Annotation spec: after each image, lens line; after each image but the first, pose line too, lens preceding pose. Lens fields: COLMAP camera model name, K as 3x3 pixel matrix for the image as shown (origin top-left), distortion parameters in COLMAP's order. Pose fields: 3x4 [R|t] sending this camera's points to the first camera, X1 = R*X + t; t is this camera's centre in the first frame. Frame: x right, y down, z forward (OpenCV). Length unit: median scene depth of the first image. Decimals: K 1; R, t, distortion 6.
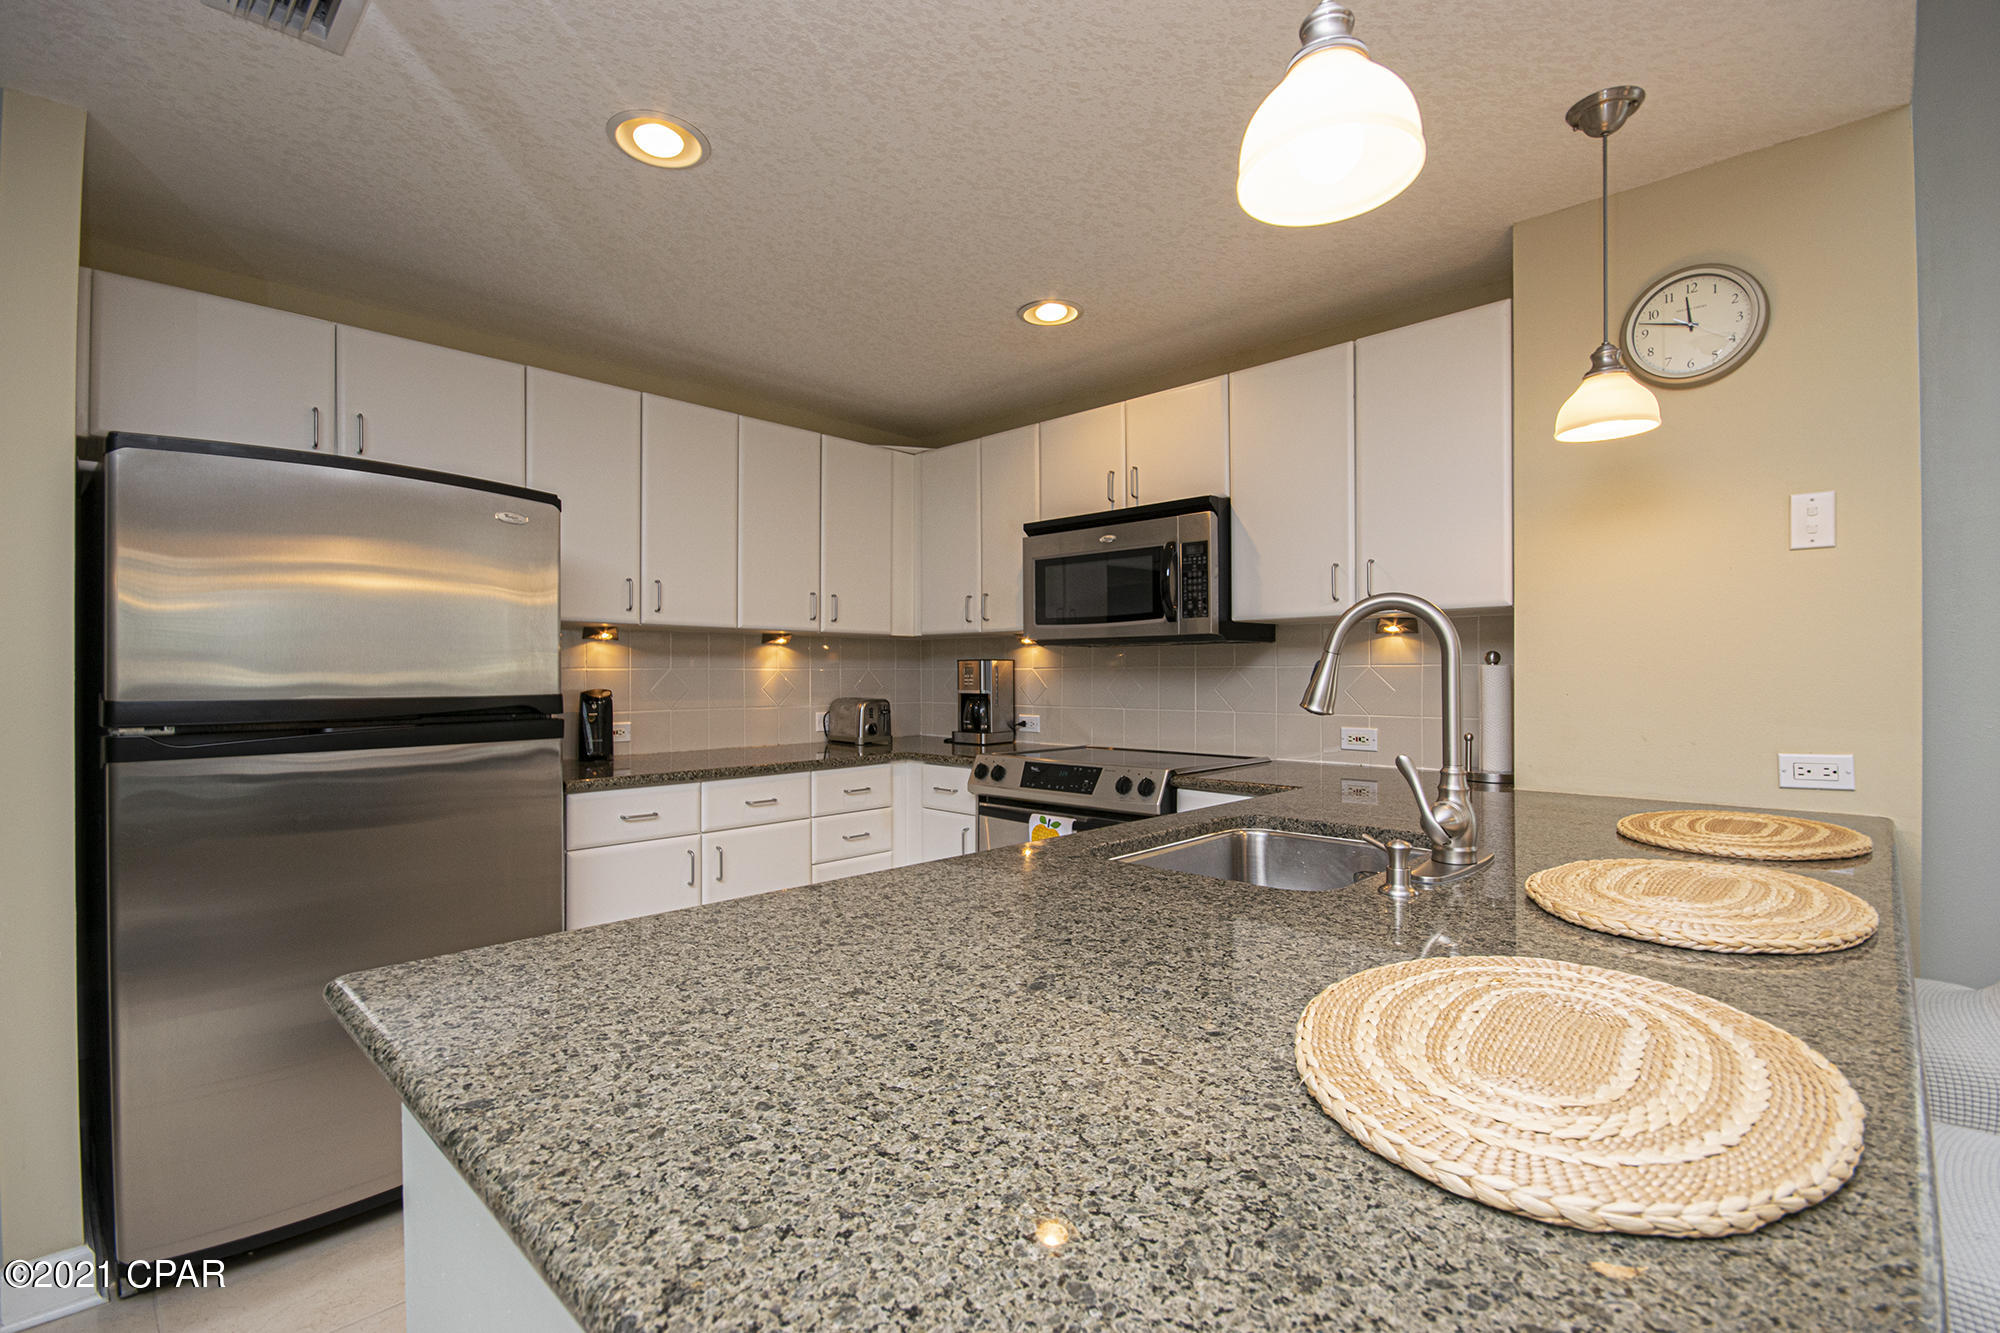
lens RADIAL K [[876.0, 0, 984.2], [0, 876.0, 665.4], [0, 0, 1]] dist [0.017211, -0.015012]
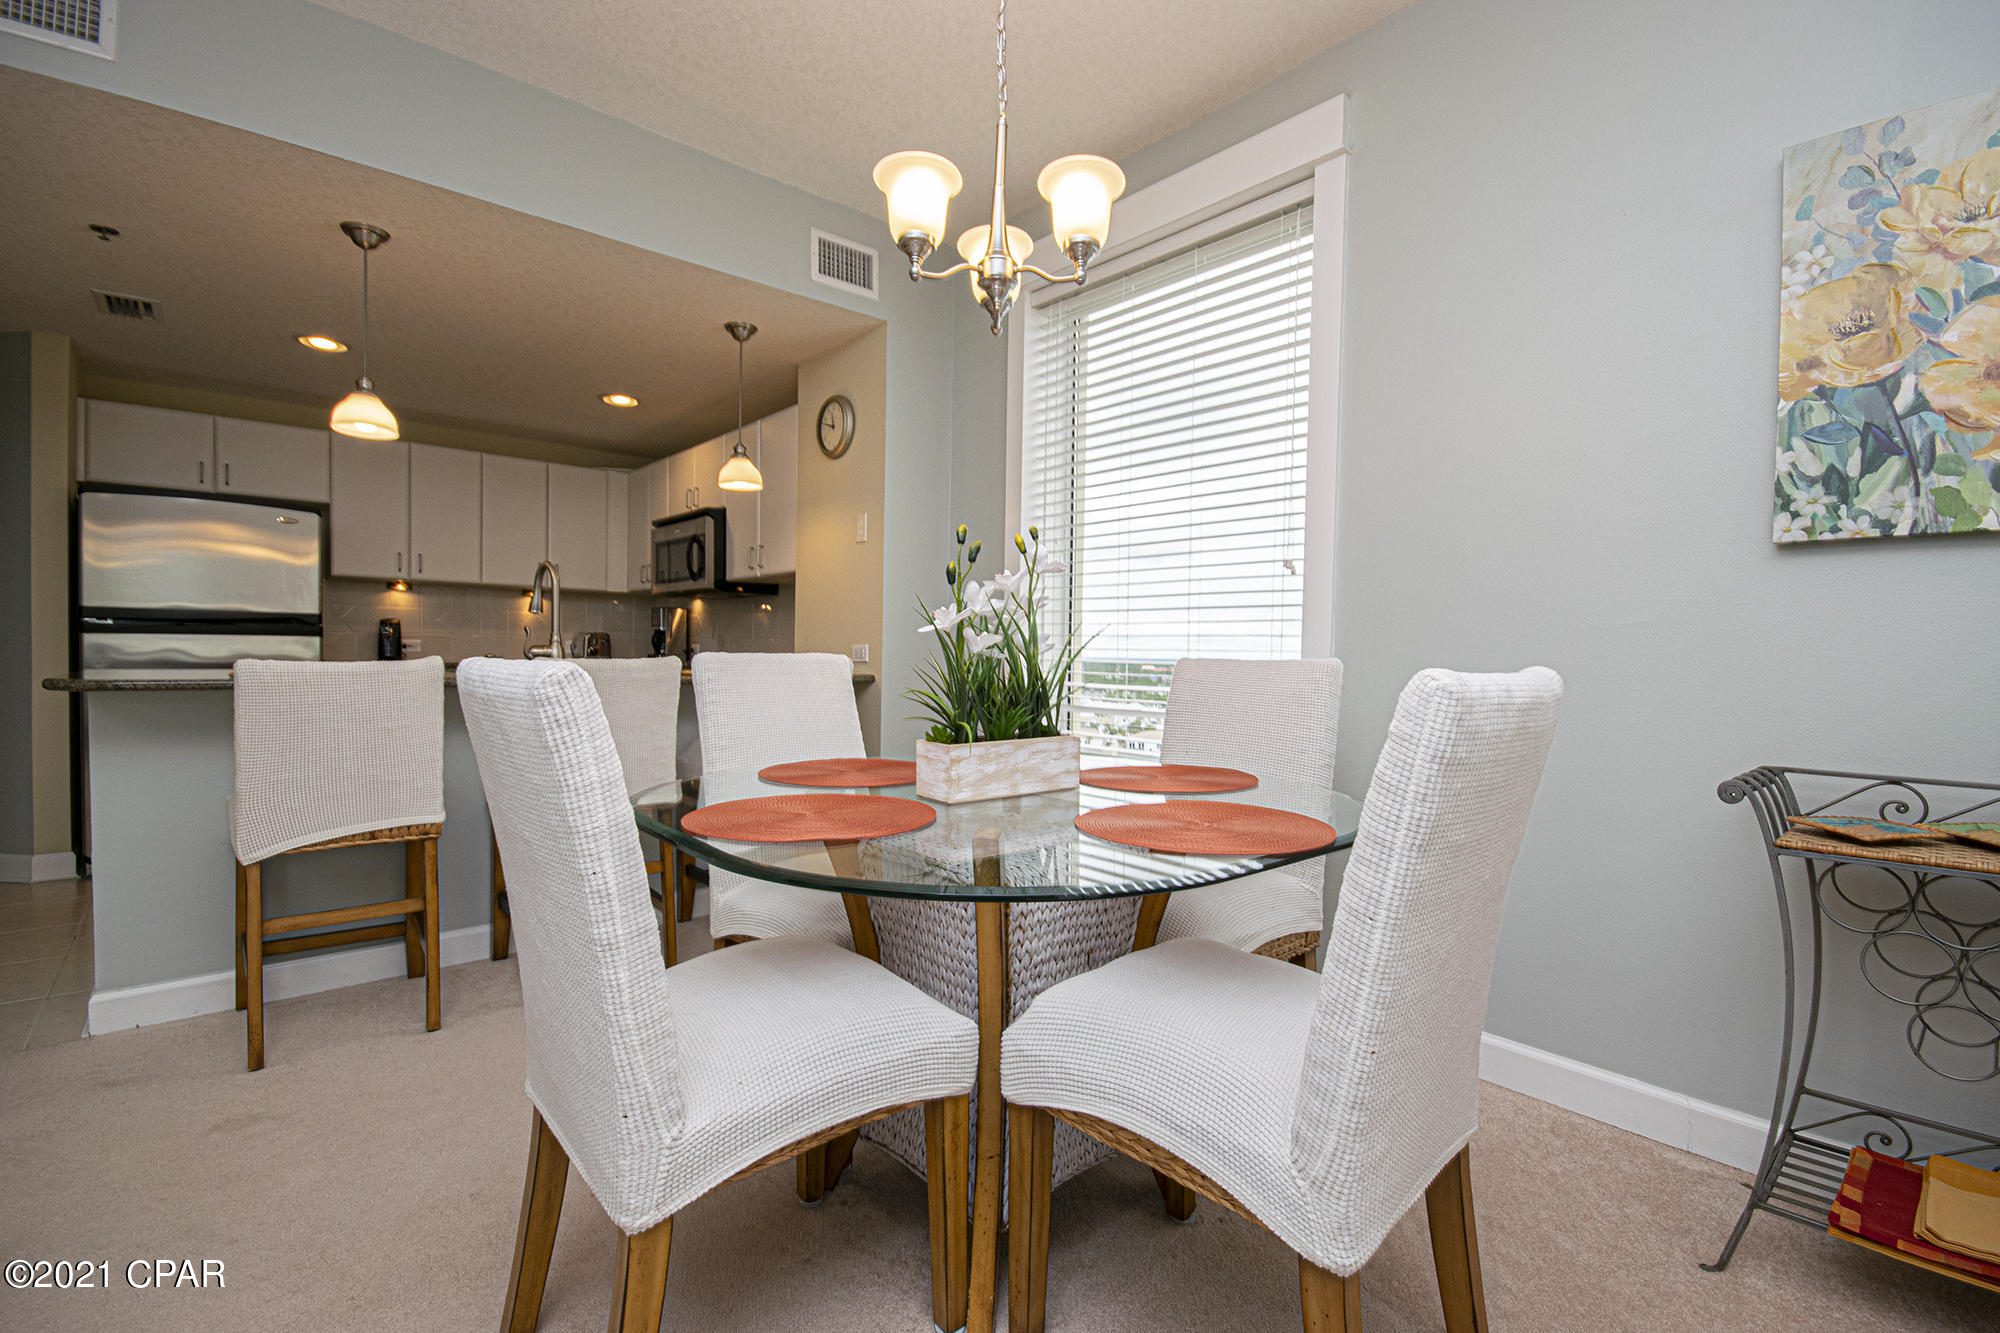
lens RADIAL K [[876.0, 0, 986.9], [0, 876.0, 655.7], [0, 0, 1]] dist [0.017211, -0.015012]
pose [[0.997089, 0.017587, -0.074184, 0.844427], [-0.016530, 0.999753, 0.014838, 0.057061], [0.074427, -0.013568, 0.997134, -0.608880]]
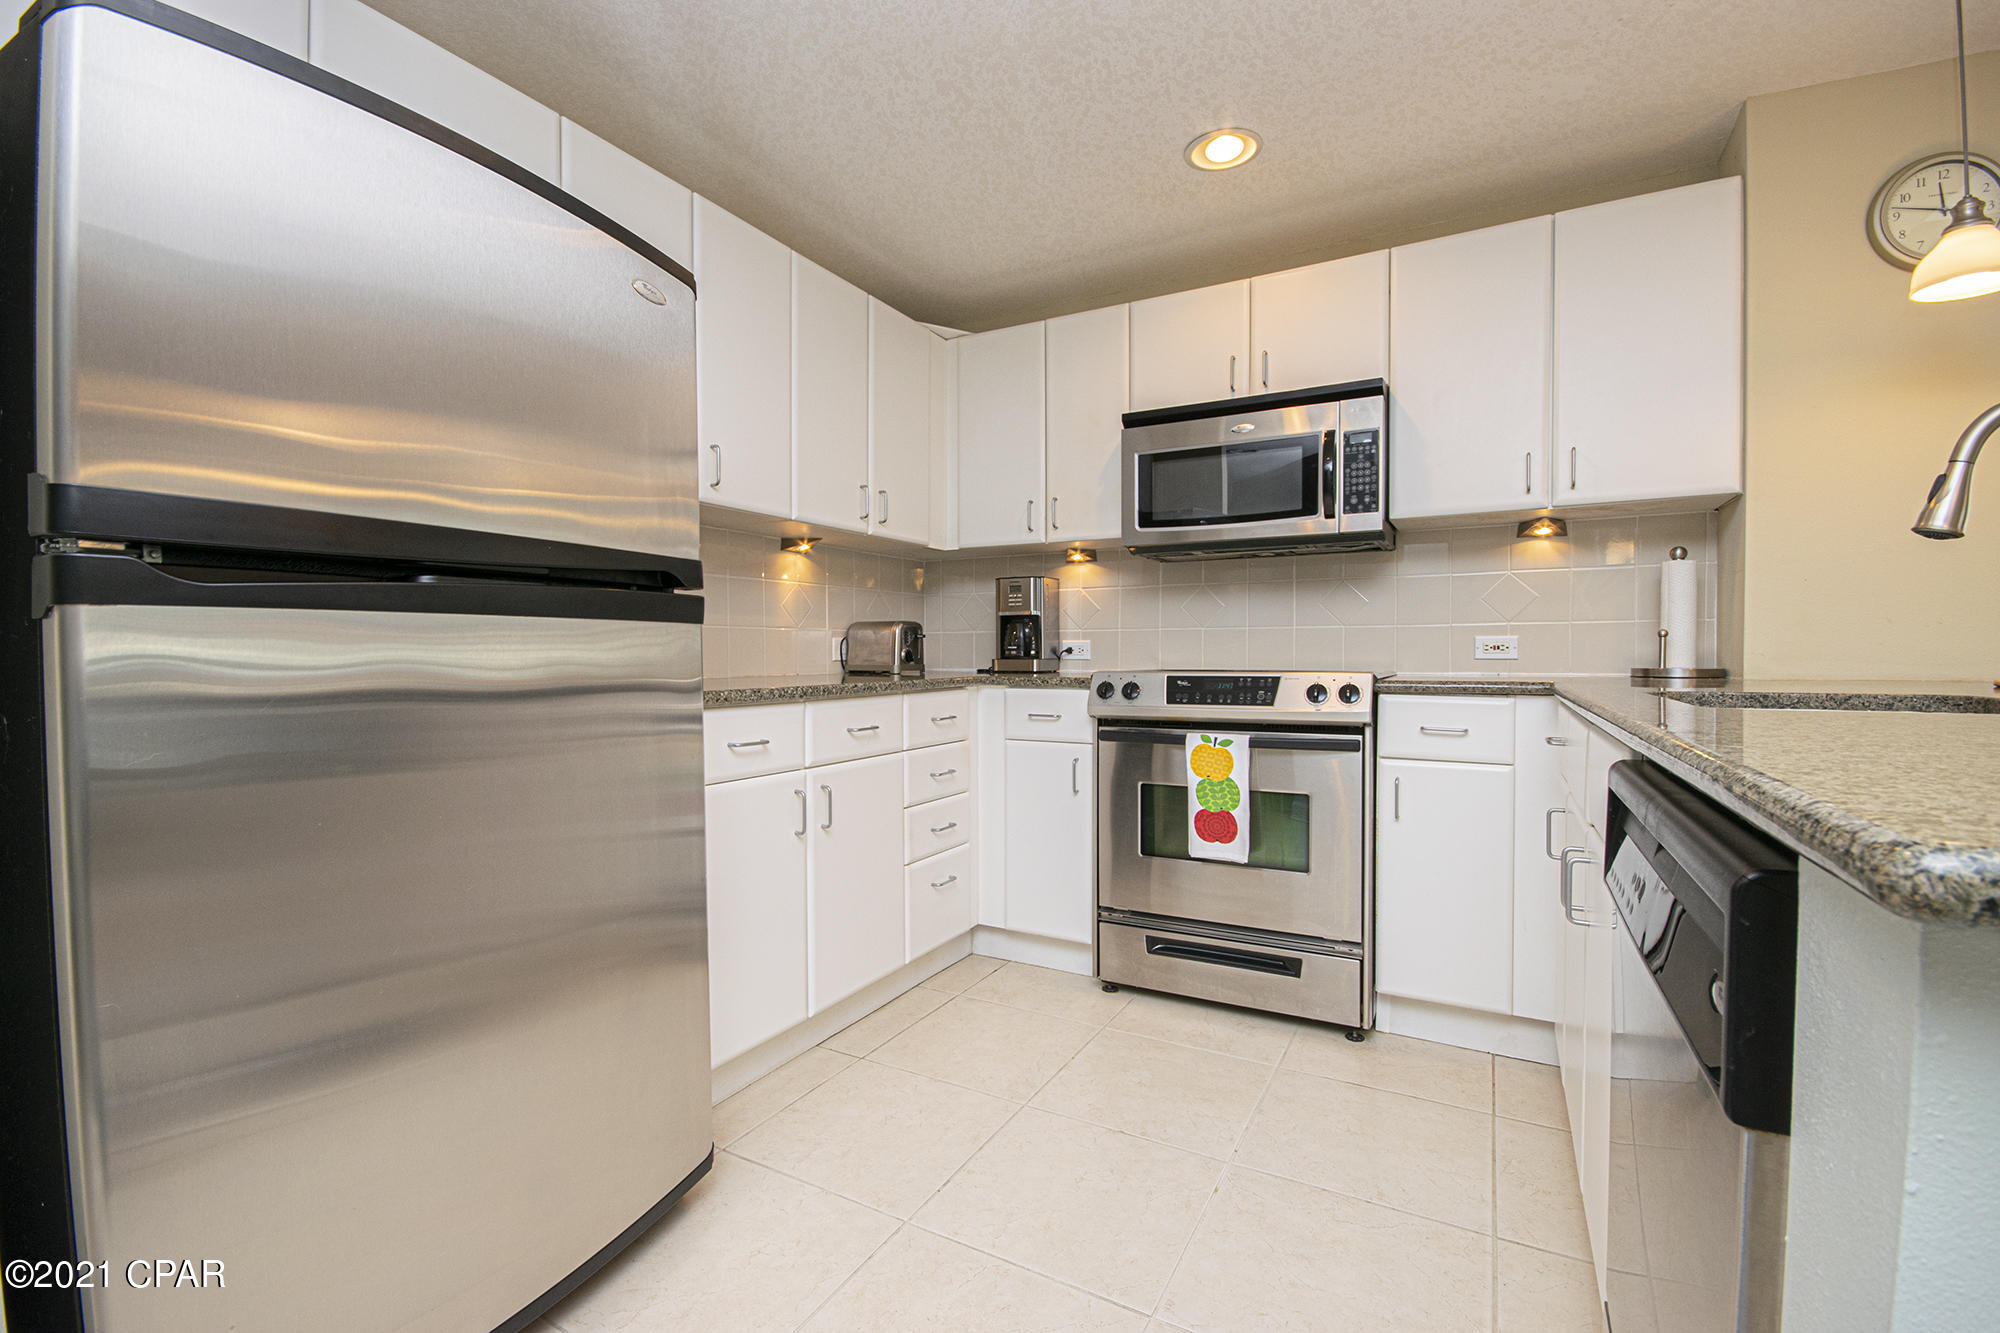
lens RADIAL K [[876.0, 0, 988.6], [0, 876.0, 667.3], [0, 0, 1]] dist [0.017211, -0.015012]
pose [[0.965030, -0.004717, 0.262098, -0.345378], [-0.002031, 0.999674, 0.025469, 0.077503], [-0.262133, -0.025111, 0.964705, 0.199267]]
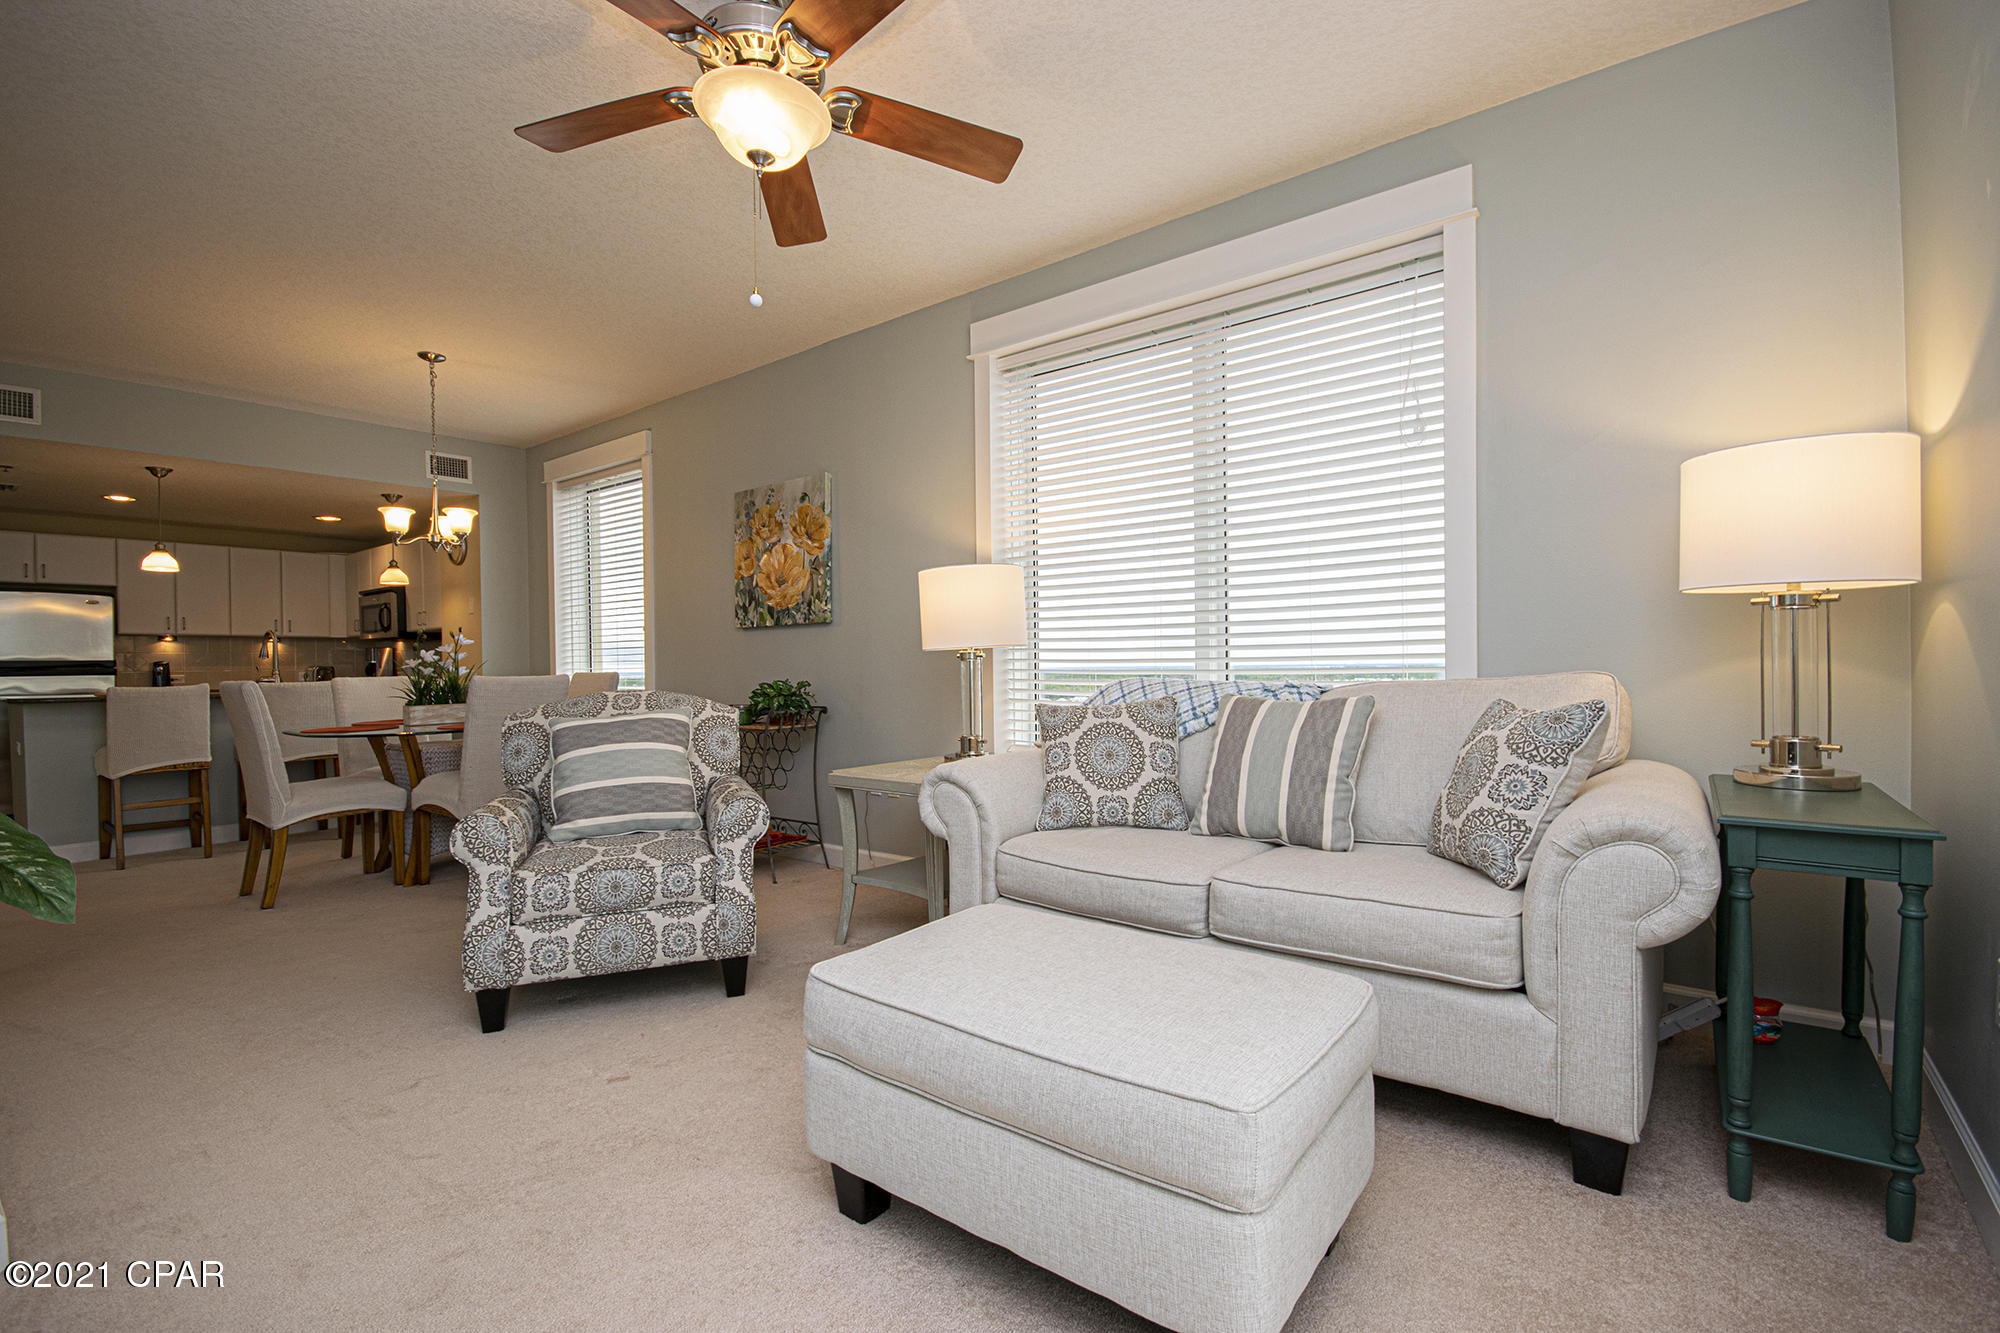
lens RADIAL K [[876.0, 0, 991.6], [0, 876.0, 659.6], [0, 0, 1]] dist [0.017211, -0.015012]
pose [[0.993579, -0.011510, 0.112557, 1.631873], [0.011183, 0.999931, 0.003543, 0.042997], [-0.112590, -0.002261, 0.993639, -1.749630]]
